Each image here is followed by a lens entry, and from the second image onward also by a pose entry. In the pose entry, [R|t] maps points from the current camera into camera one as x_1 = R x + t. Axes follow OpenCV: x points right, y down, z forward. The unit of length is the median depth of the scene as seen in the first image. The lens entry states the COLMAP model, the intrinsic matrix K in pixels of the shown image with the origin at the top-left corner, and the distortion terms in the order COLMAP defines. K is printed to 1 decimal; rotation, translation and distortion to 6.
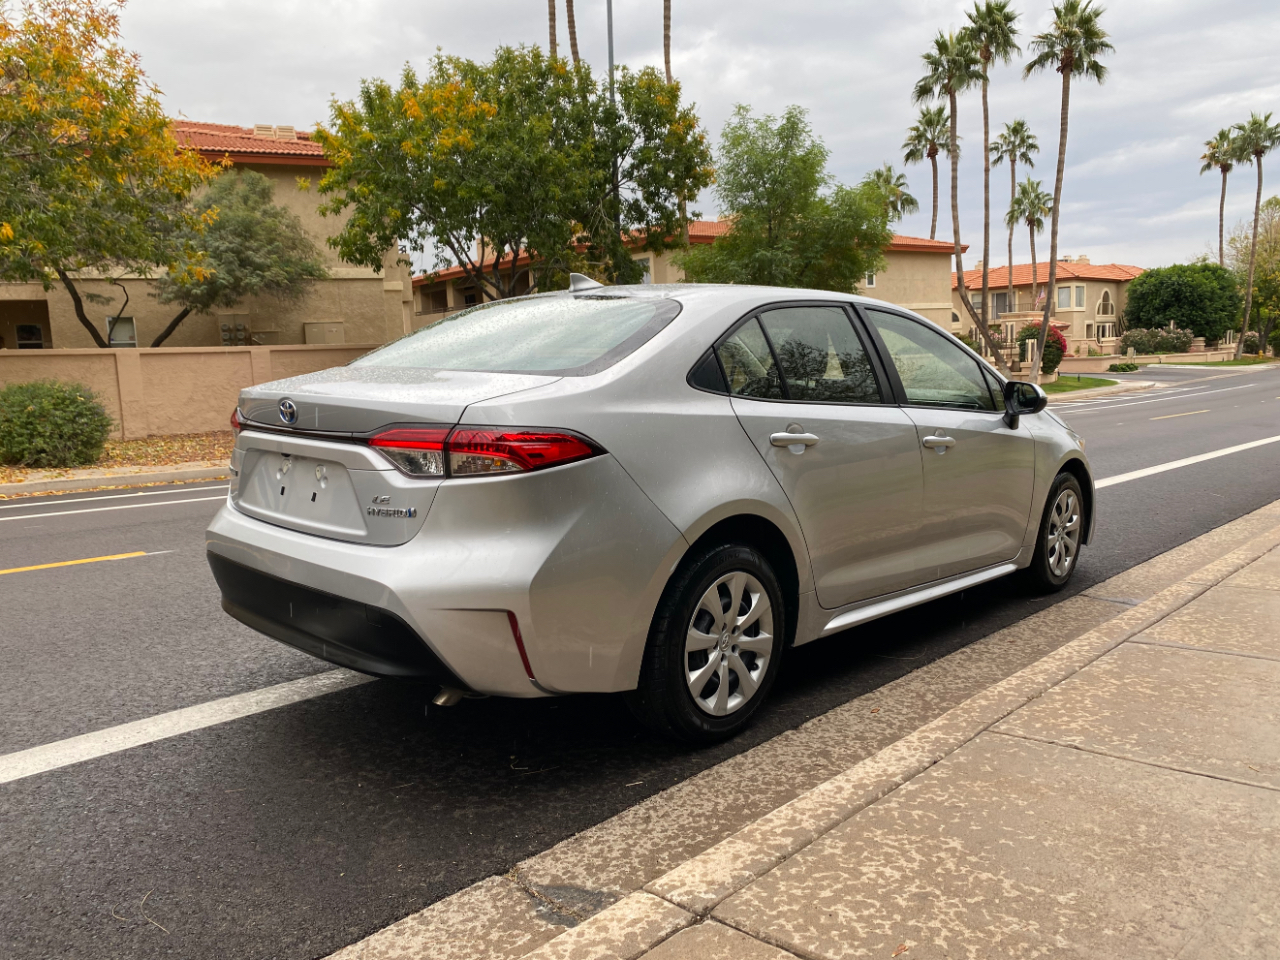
lens RADIAL K [[977.6, 0, 649.5], [0, 977.6, 478.0], [0, 0, 1]] dist [0.020784, -0.011560]
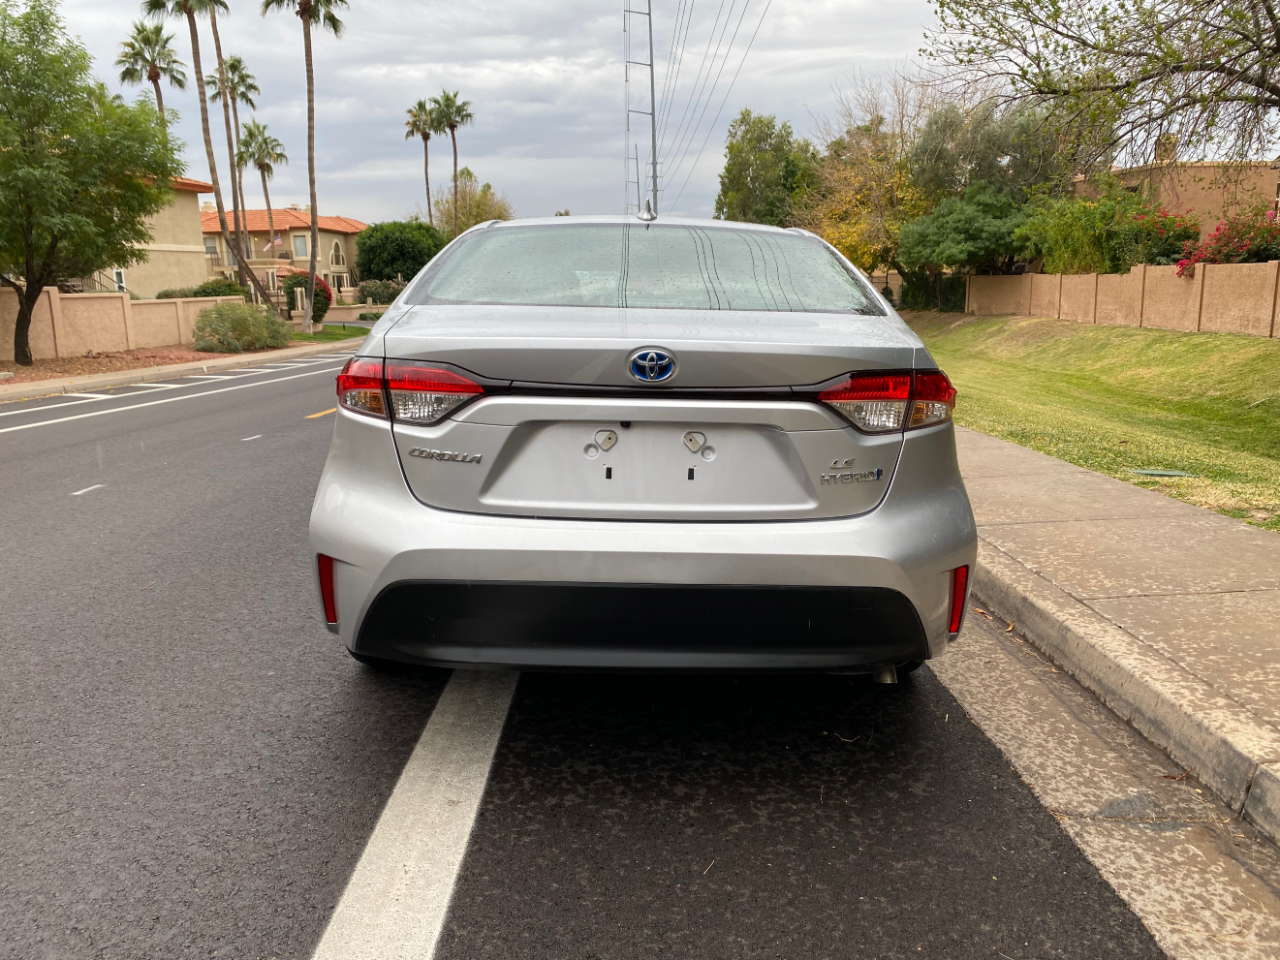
lens RADIAL K [[977.6, 0, 650.0], [0, 977.6, 484.1], [0, 0, 1]] dist [0.020784, -0.011560]
pose [[0.721730, -0.115200, 0.682521, -0.156027], [0.076152, 0.993282, 0.087125, -0.007405], [-0.687973, -0.010905, 0.725654, 0.080871]]
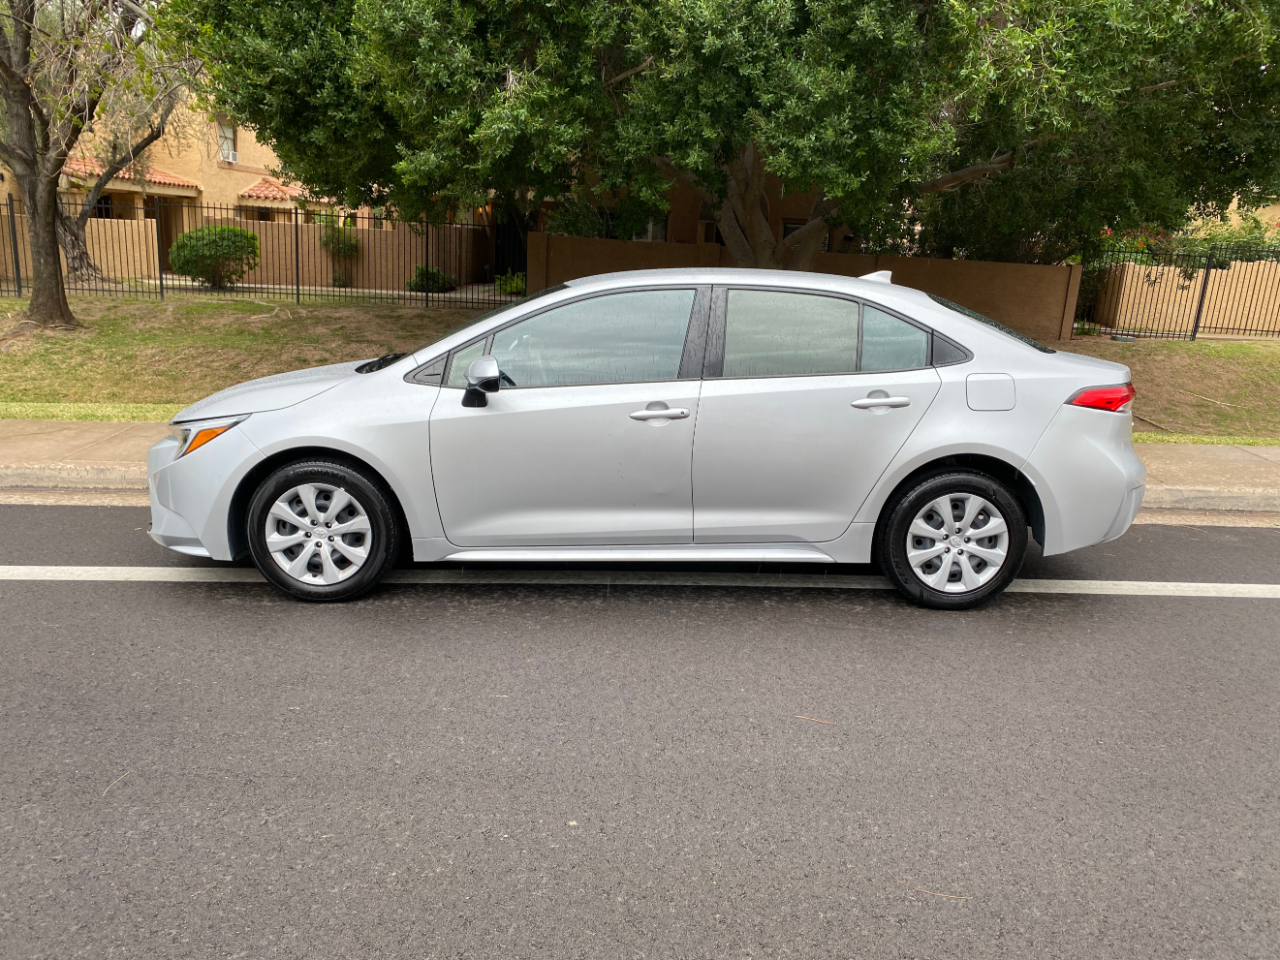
lens RADIAL K [[977.6, 0, 650.0], [0, 977.6, 491.7], [0, 0, 1]] dist [0.020784, -0.011560]
pose [[-0.698263, -0.176692, 0.693693, -0.188582], [0.059735, 0.951296, 0.302435, -0.077934], [-0.713345, 0.252617, -0.653700, 0.491539]]
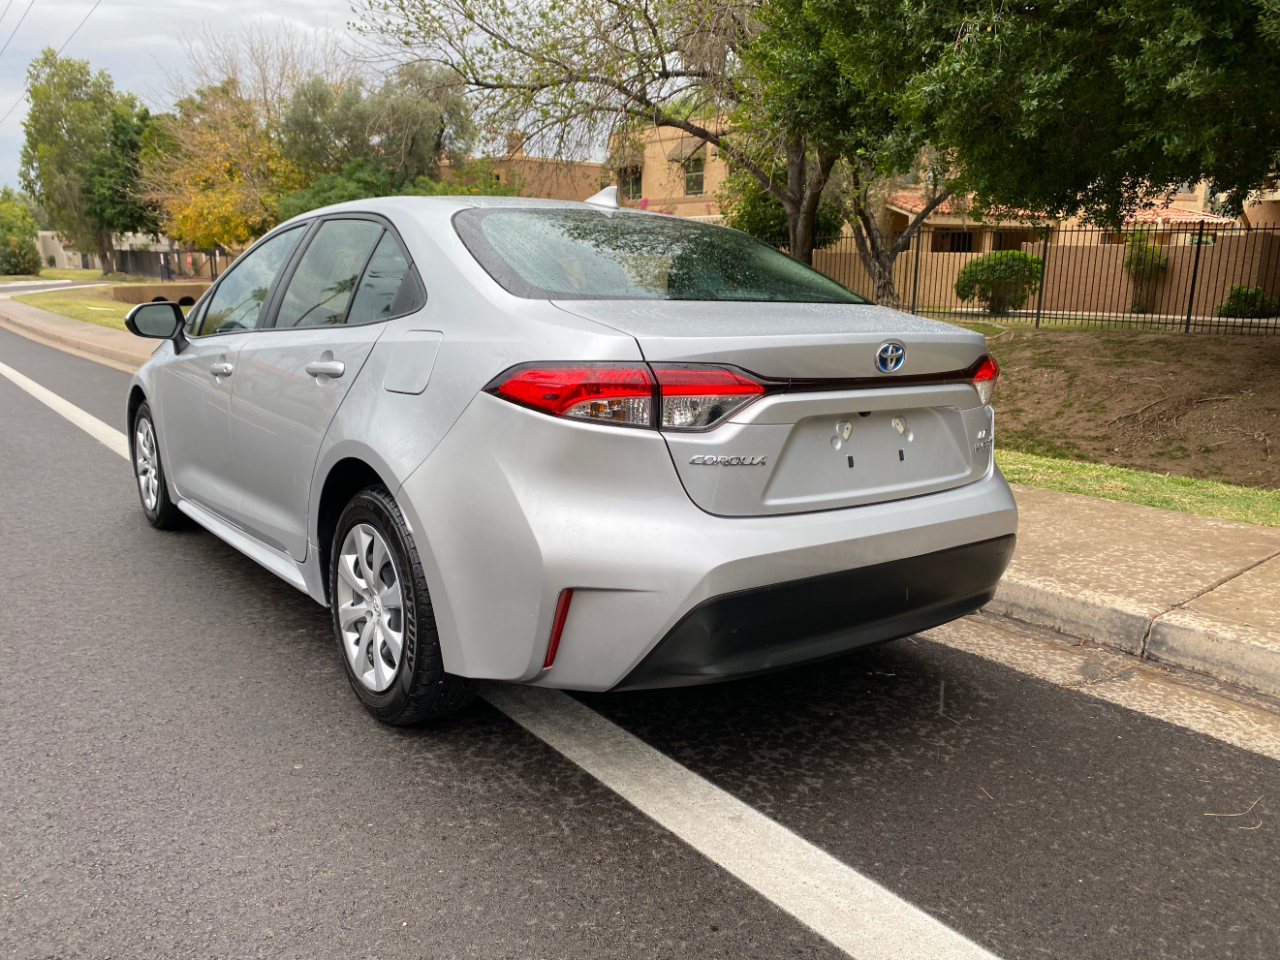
lens RADIAL K [[977.6, 0, 644.1], [0, 977.6, 482.0], [0, 0, 1]] dist [0.020784, -0.011560]
pose [[0.174521, -0.185316, 0.967058, -0.210622], [0.109005, 0.979729, 0.168072, -0.021833], [-0.978601, 0.076082, 0.191184, 0.184808]]
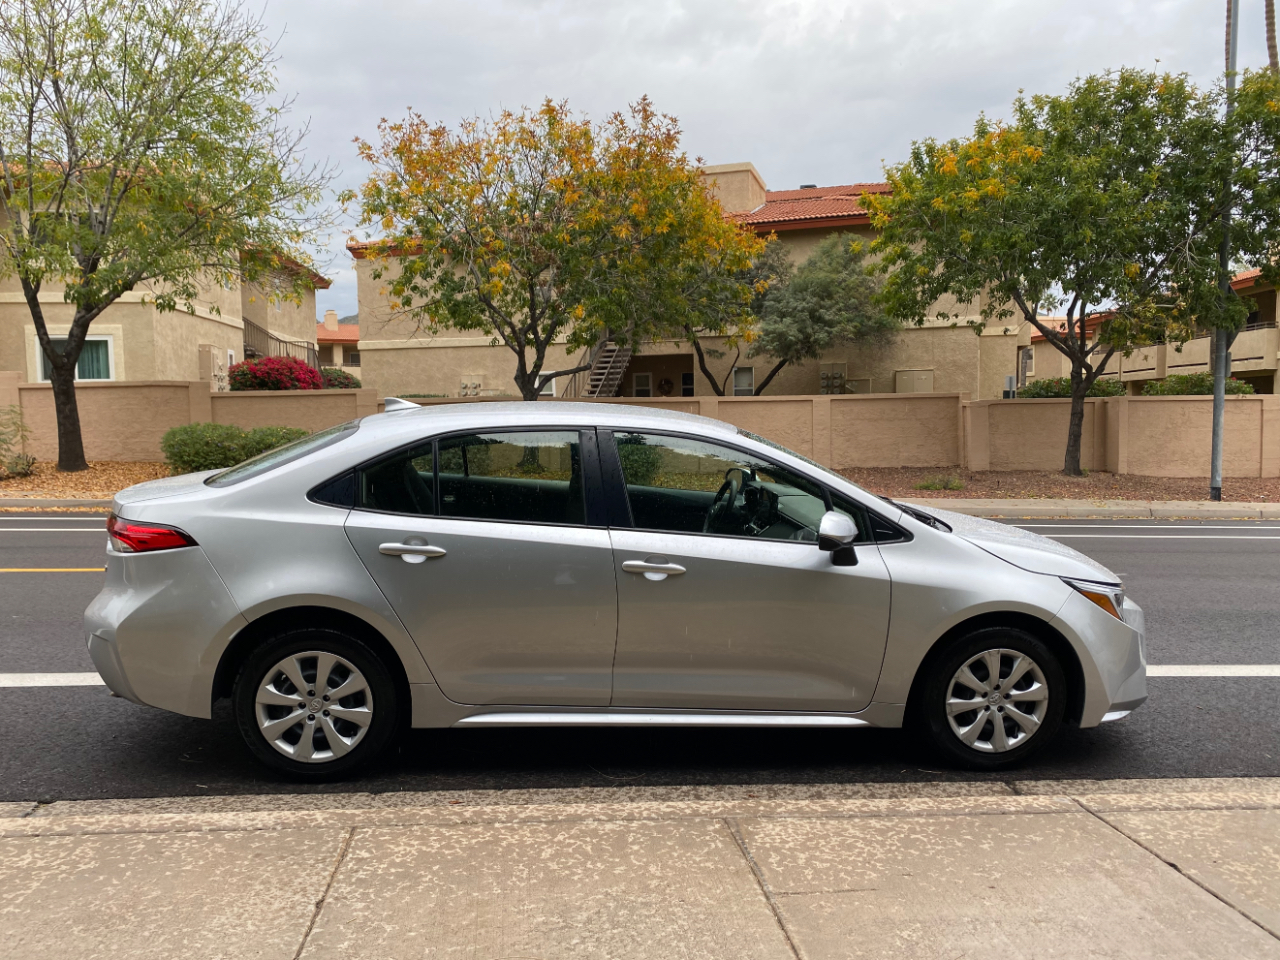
lens RADIAL K [[977.6, 0, 632.9], [0, 977.6, 490.5], [0, 0, 1]] dist [0.020784, -0.011560]
pose [[0.743963, 0.083271, -0.663012, 0.226412], [-0.097440, 0.995118, 0.015645, -0.031503], [0.661078, 0.052964, 0.748445, 0.058824]]
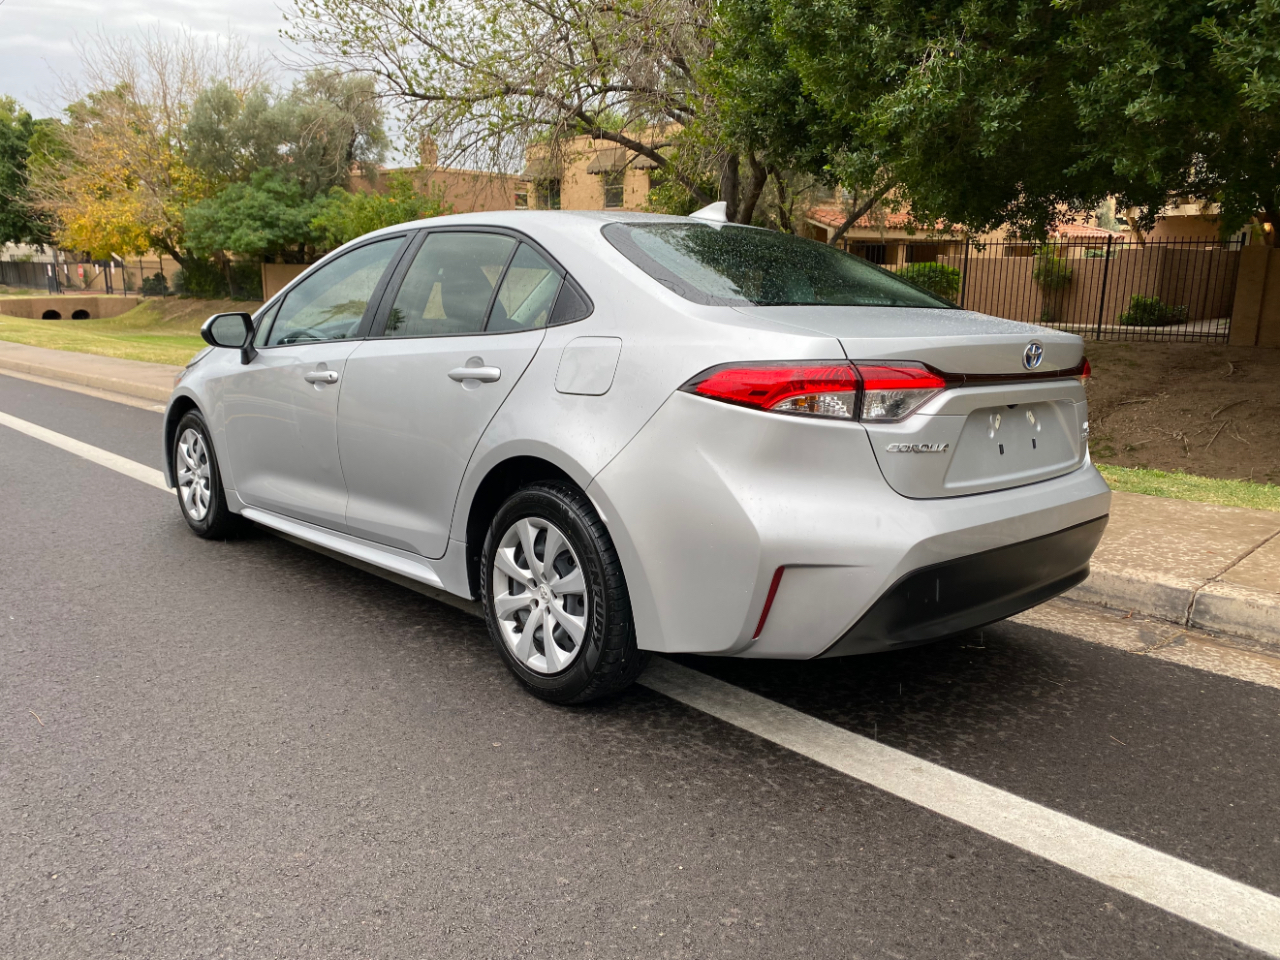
lens RADIAL K [[977.6, 0, 640.8], [0, 977.6, 488.9], [0, 0, 1]] dist [0.020784, -0.011560]
pose [[0.081200, -0.183328, 0.979693, -0.229792], [0.113482, 0.978247, 0.173652, -0.025615], [-0.990216, 0.097077, 0.100238, 0.224855]]
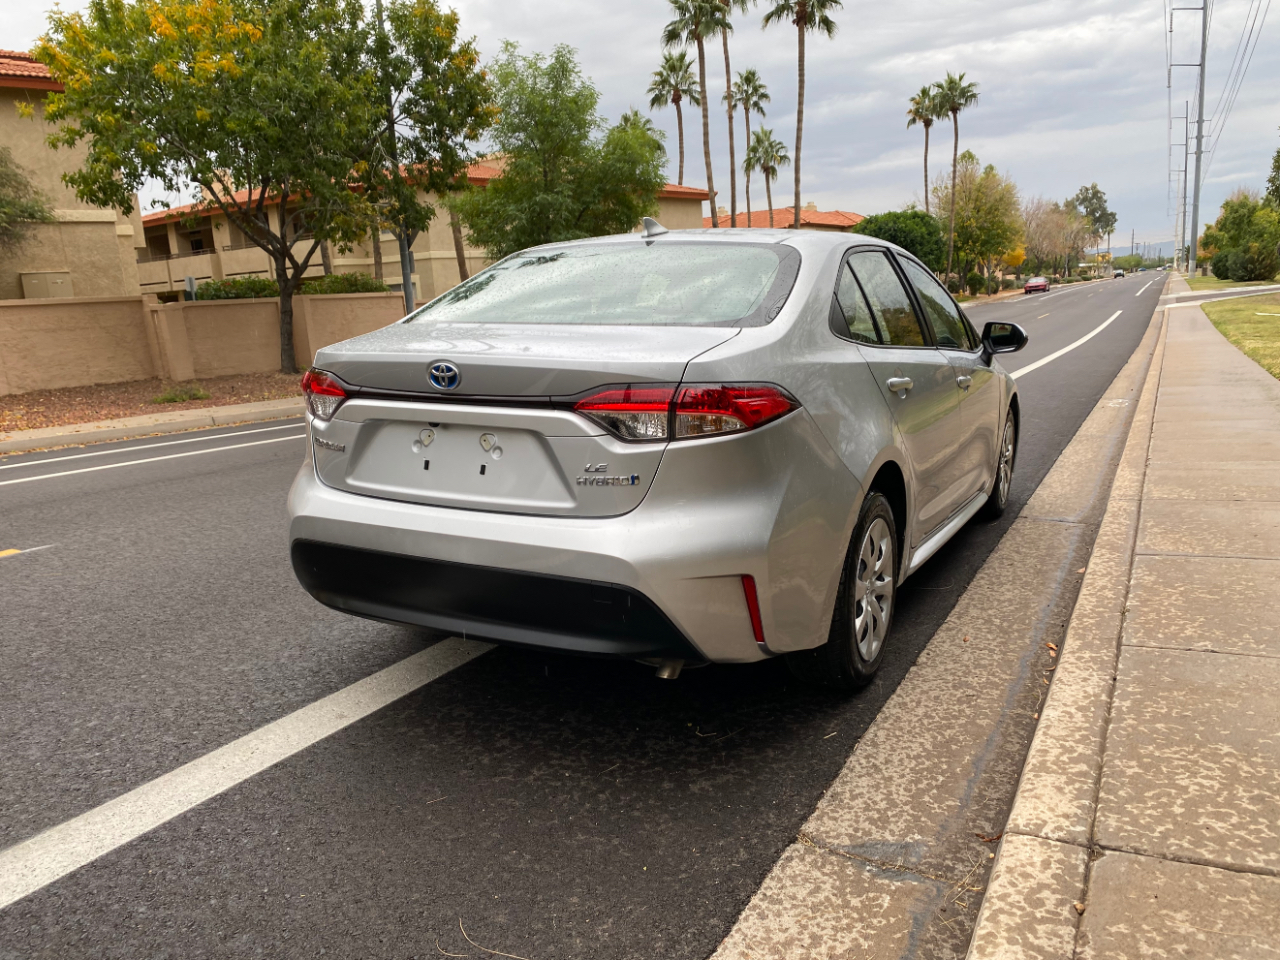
lens RADIAL K [[977.6, 0, 651.4], [0, 977.6, 482.3], [0, 0, 1]] dist [0.020784, -0.011560]
pose [[0.965114, -0.065282, 0.253559, -0.073519], [0.050608, 0.996667, 0.063976, -0.003262], [-0.256891, -0.048912, 0.965202, 0.015962]]
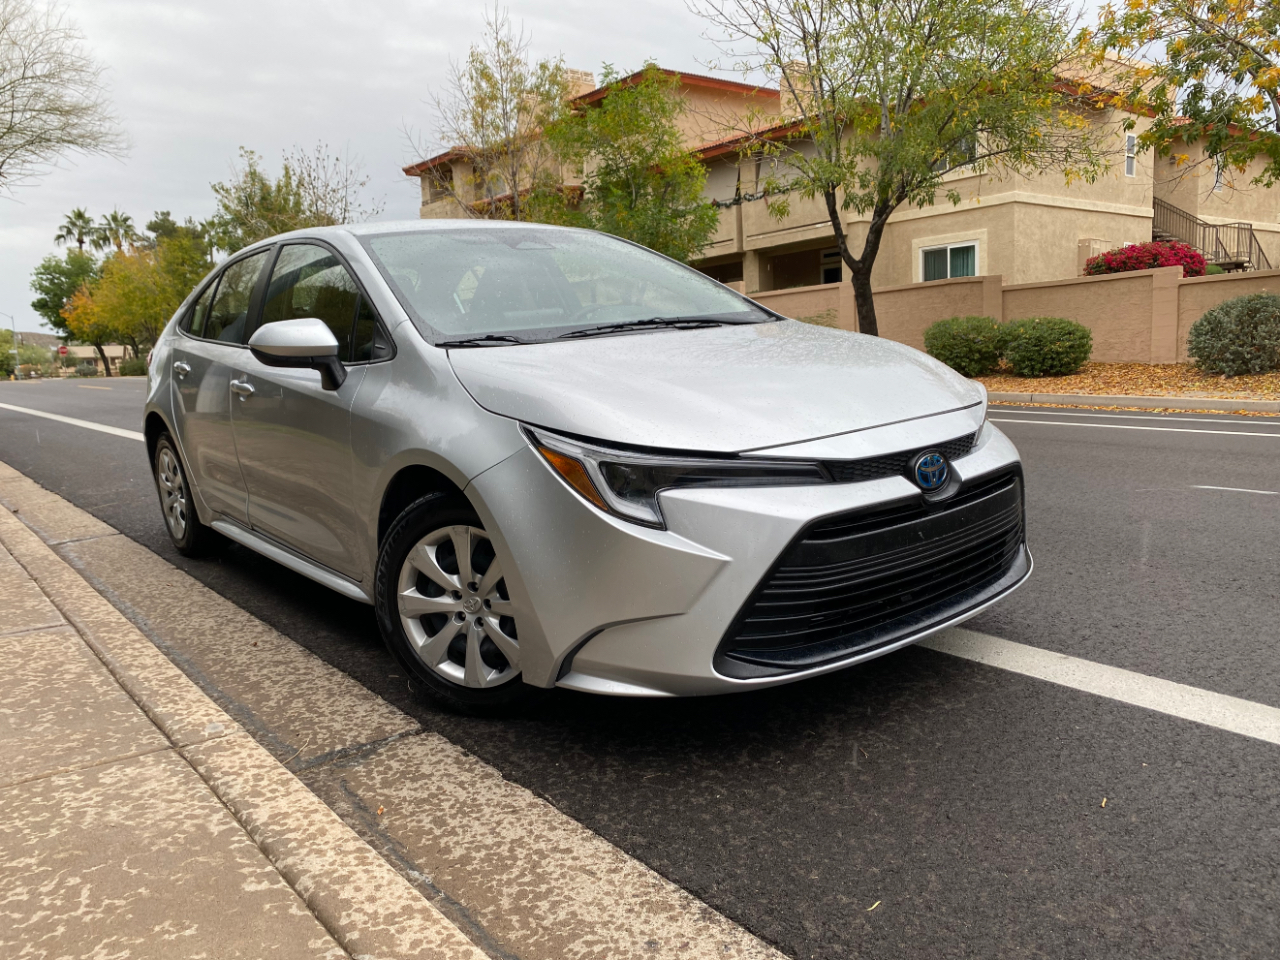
lens RADIAL K [[977.6, 0, 639.1], [0, 977.6, 478.0], [0, 0, 1]] dist [0.020784, -0.011560]
pose [[-0.150695, 0.164818, -0.974744, 0.282808], [-0.067087, 0.982026, 0.176421, -0.034051], [0.986301, 0.091978, -0.136930, 0.367584]]
